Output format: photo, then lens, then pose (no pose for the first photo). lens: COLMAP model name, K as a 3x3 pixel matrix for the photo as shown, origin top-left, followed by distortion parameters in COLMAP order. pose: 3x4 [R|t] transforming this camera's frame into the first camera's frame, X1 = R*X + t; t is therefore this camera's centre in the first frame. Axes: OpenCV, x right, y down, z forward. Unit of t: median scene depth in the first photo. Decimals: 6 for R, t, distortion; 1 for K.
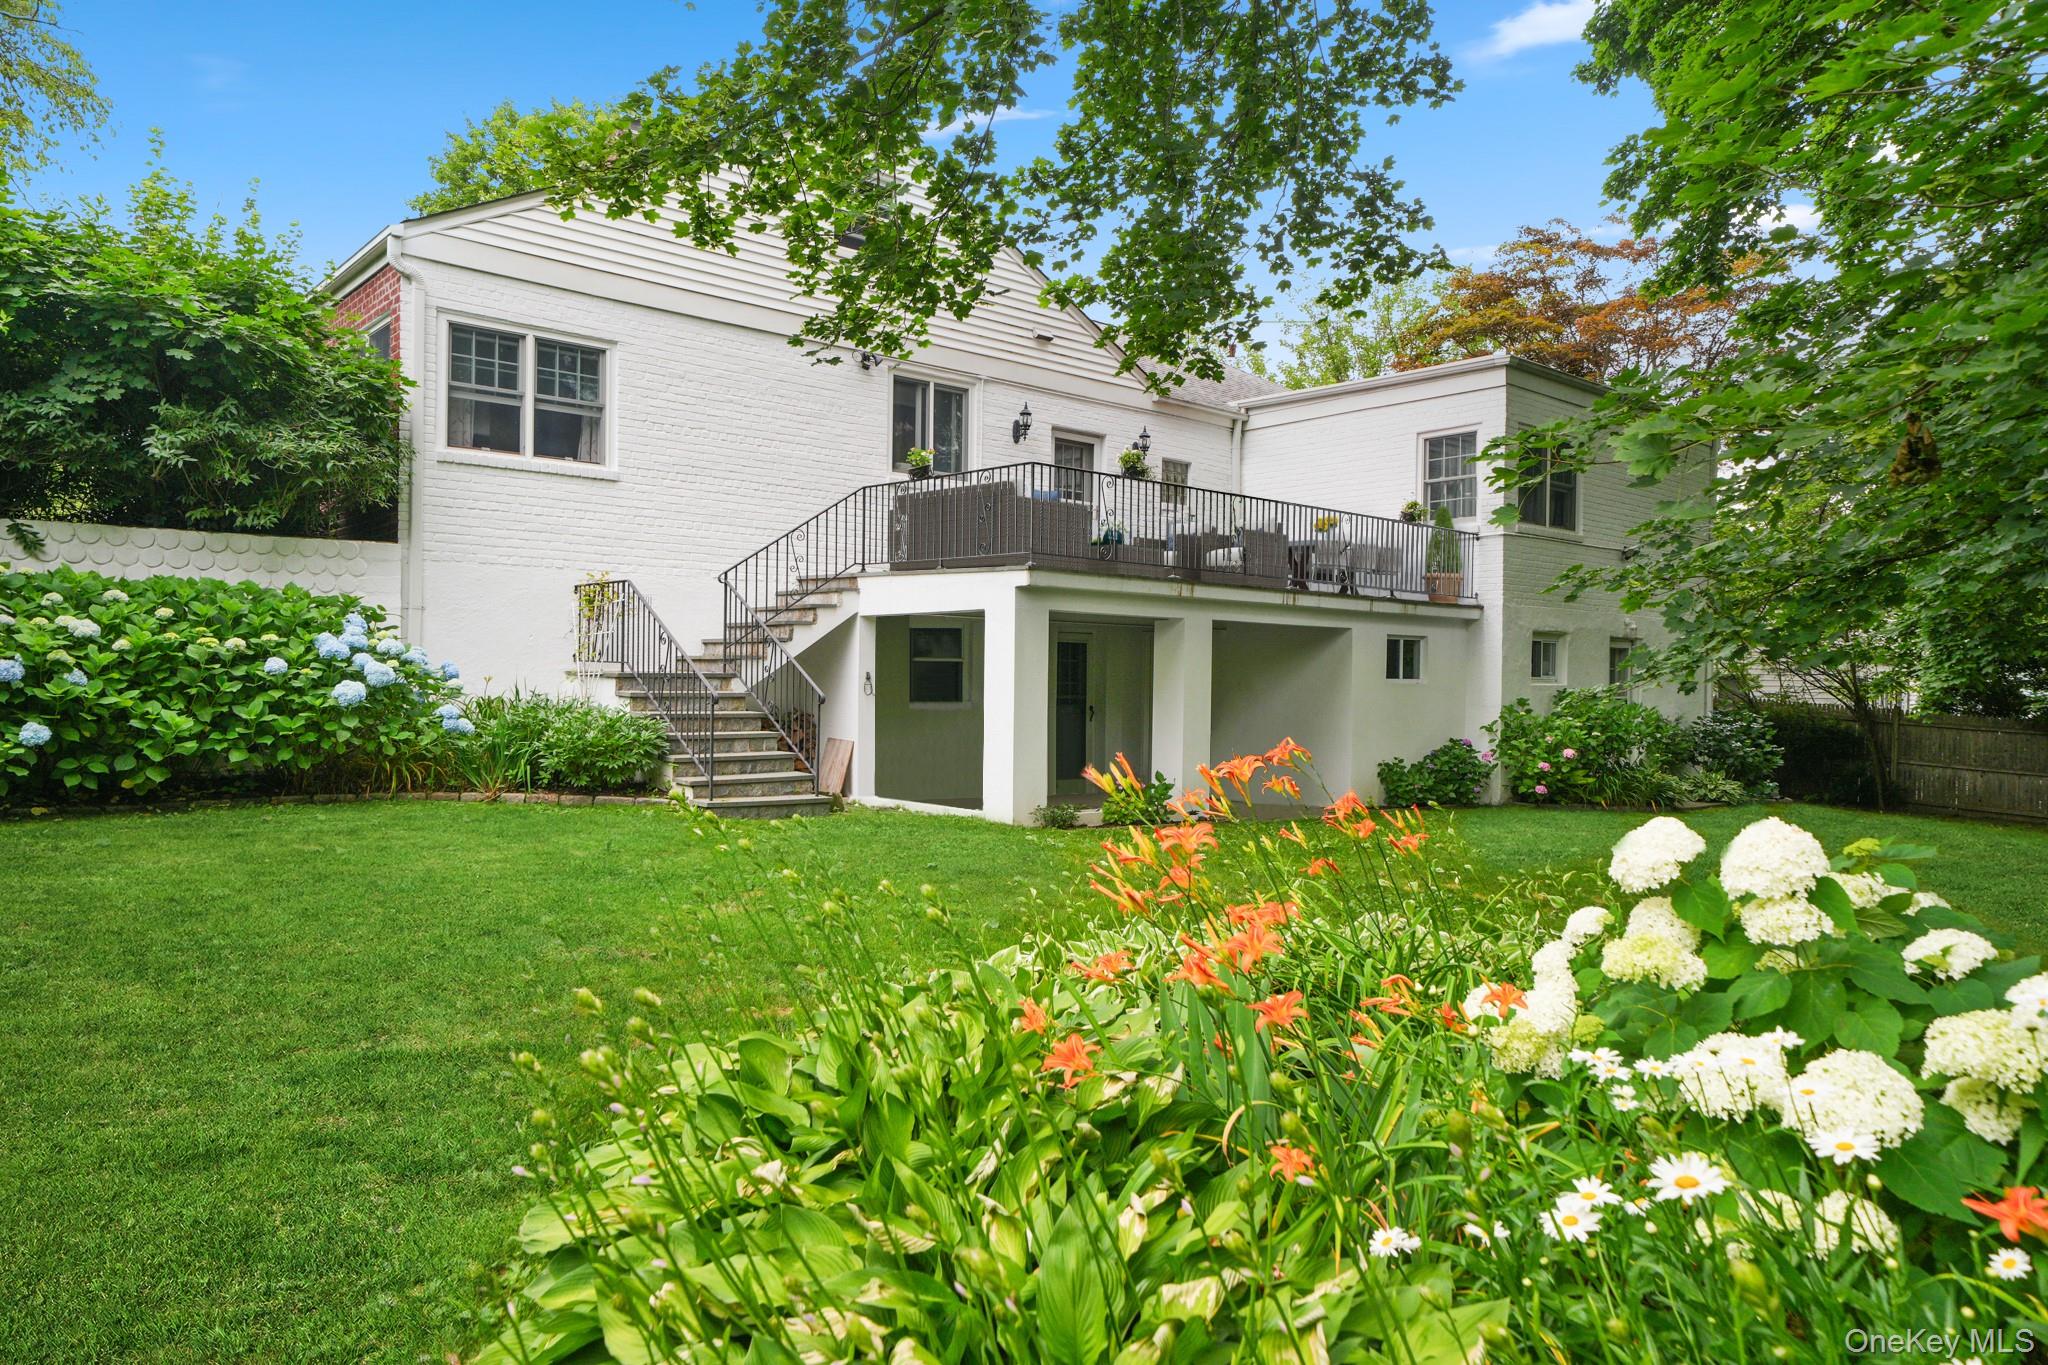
lens RADIAL K [[1347.7, 0, 1024.0], [0, 1347.7, 682.5], [0, 0, 1]] dist [0.054759, 0.000089]
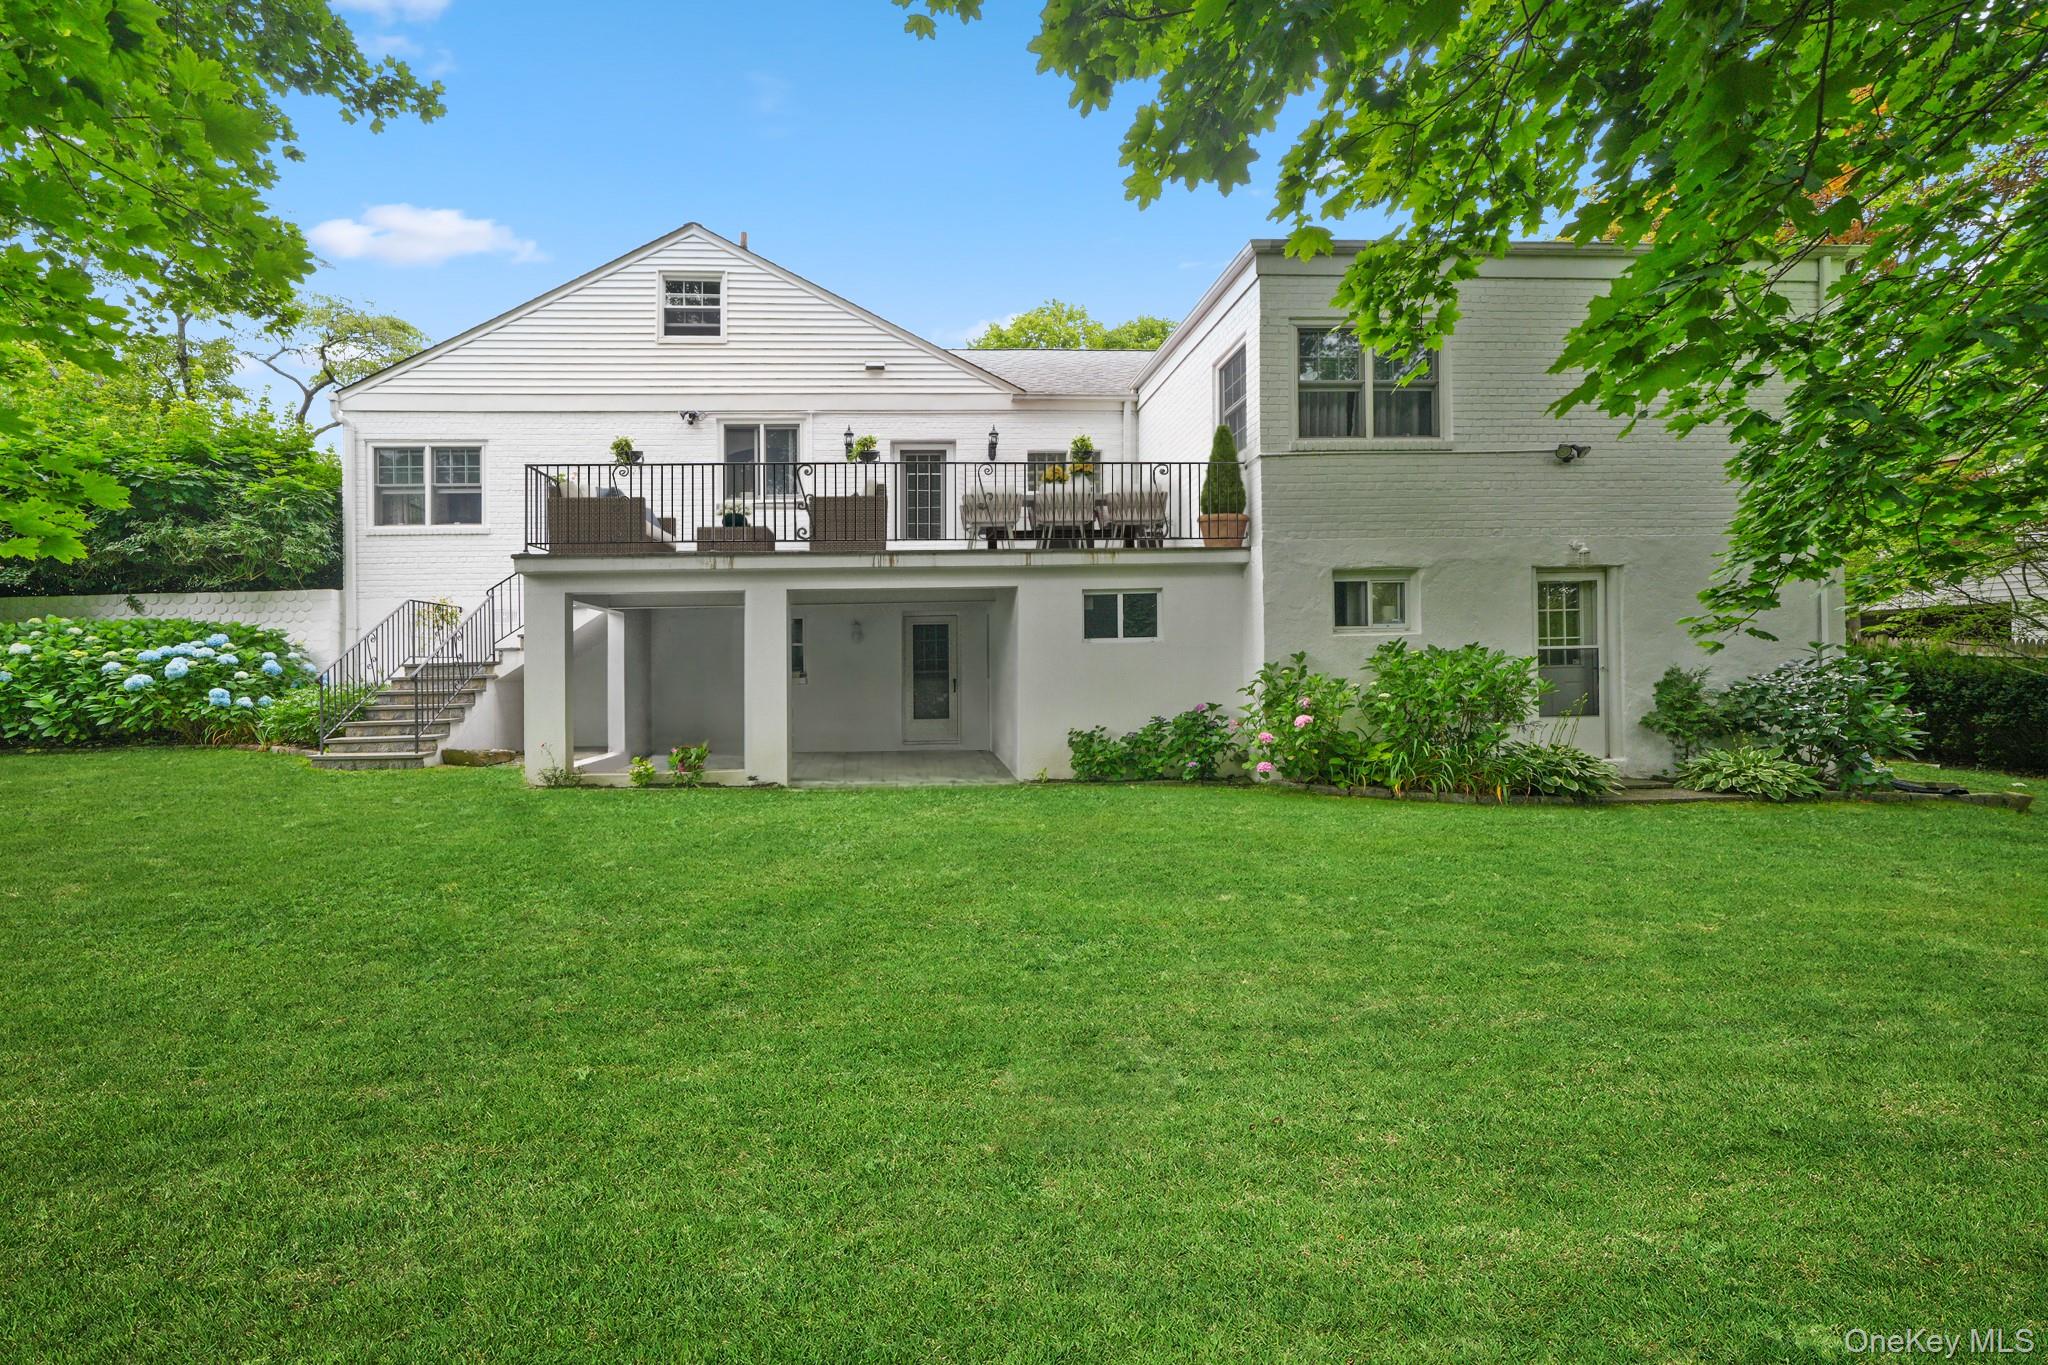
lens RADIAL K [[769.1, 0, 1024.0], [0, 769.1, 682.5], [0, 0, 1]] dist [0.000367, 0.000047]
pose [[0.789381, -0.024654, -0.613408, 0.677414], [0.030188, 0.999543, -0.001325, 0.031640], [0.613161, -0.017472, 0.789765, 0.707090]]
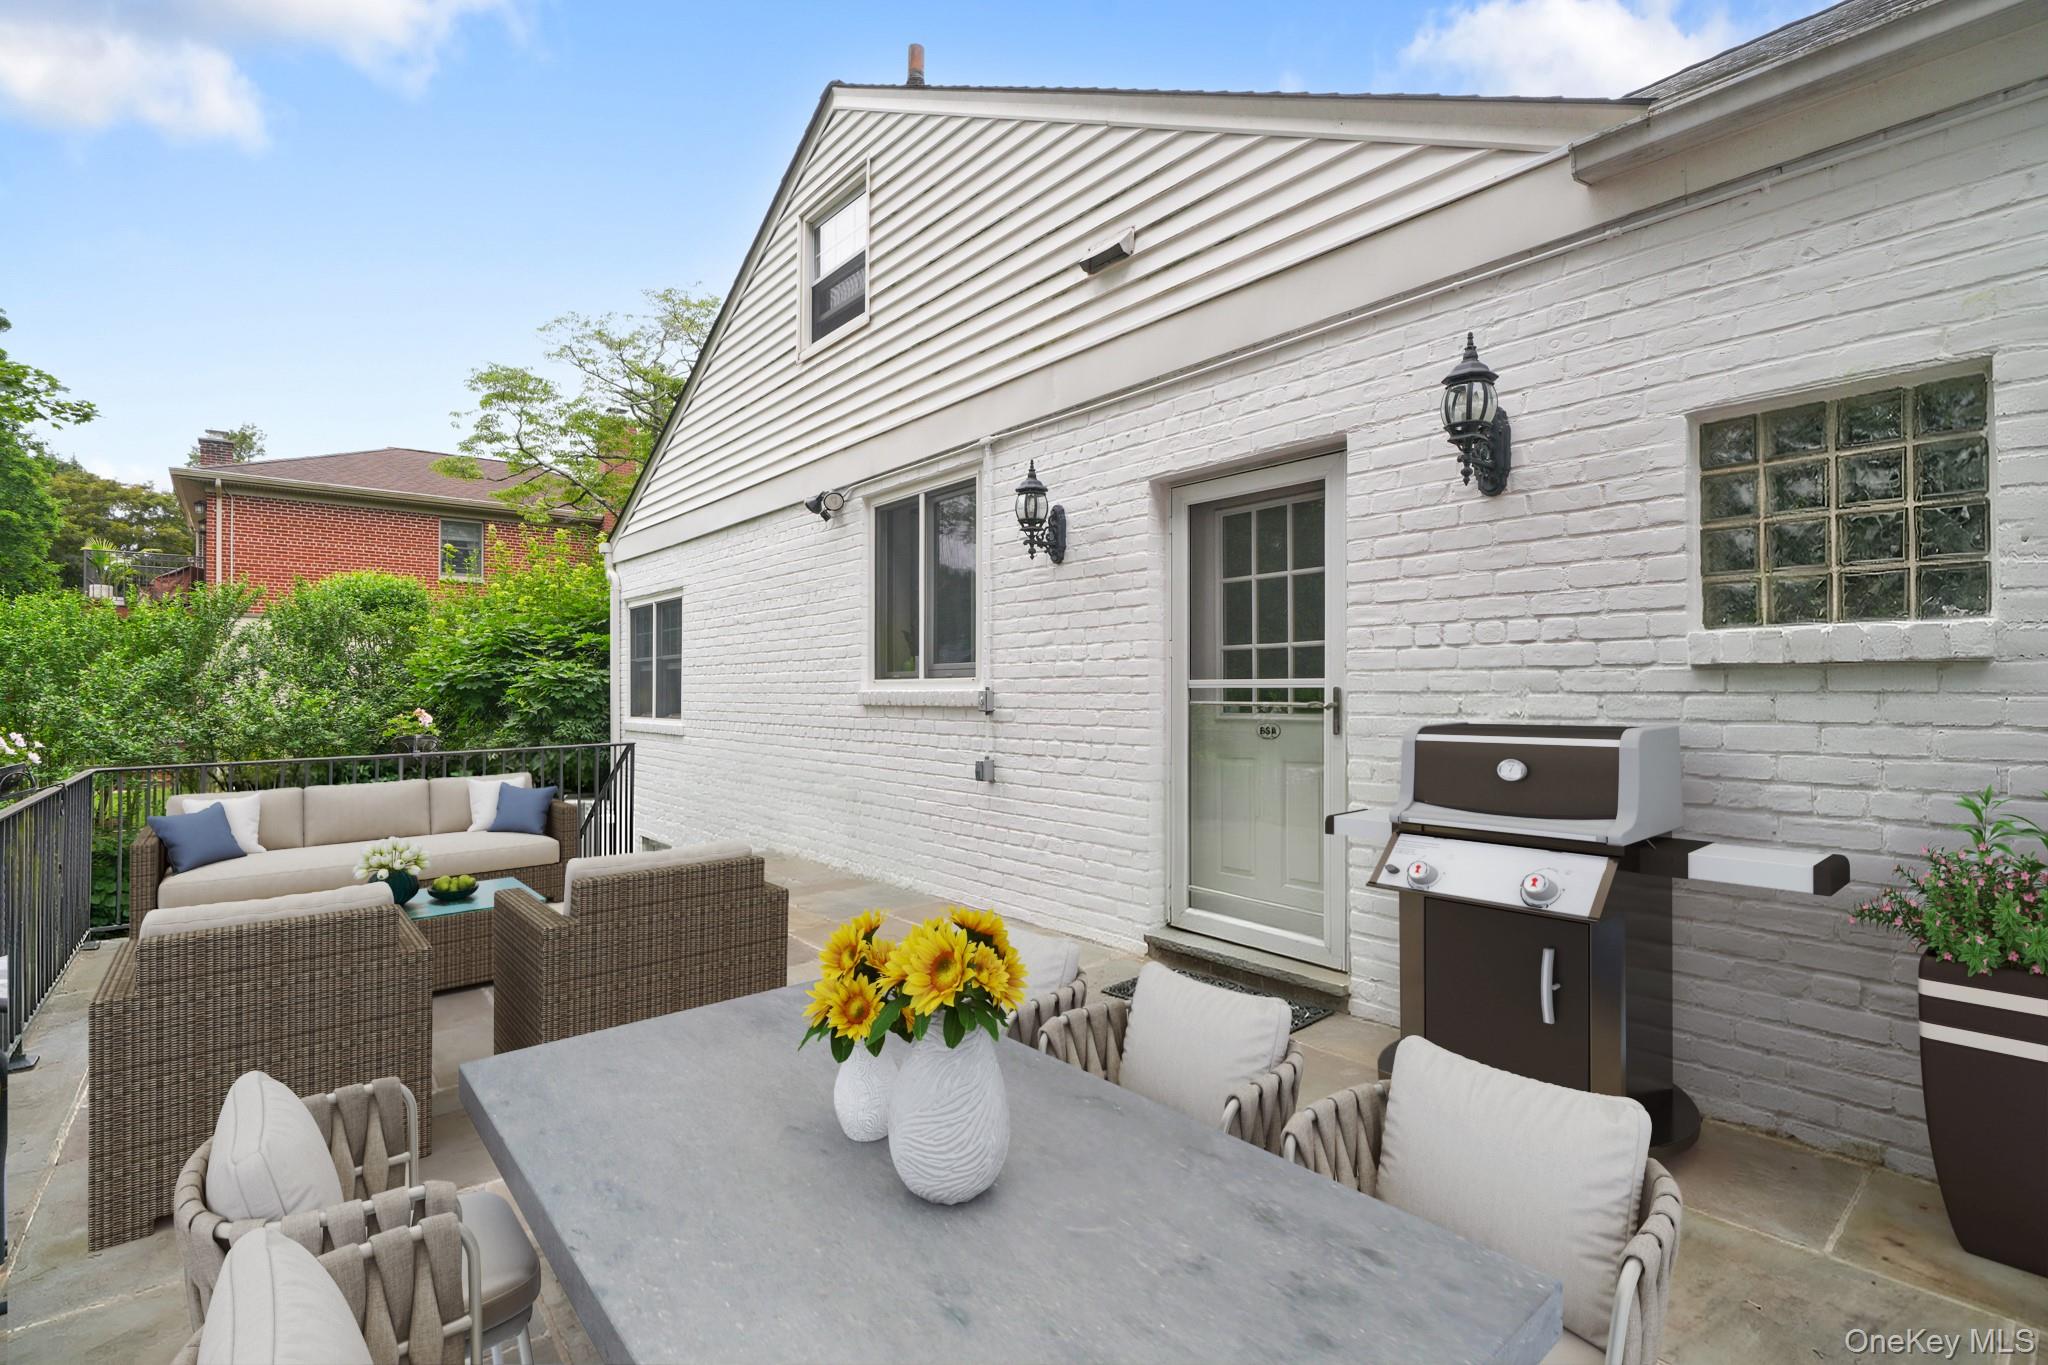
lens RADIAL K [[921.7, 0, 1024.0], [0, 921.7, 682.5], [0, 0, 1]] dist [0.000776, -0.000064]
pose [[-0.012115, -0.011446, -0.999861, 0.343709], [0.012662, 0.999853, -0.011599, -0.177457], [0.999846, -0.012801, -0.011968, 1.270278]]
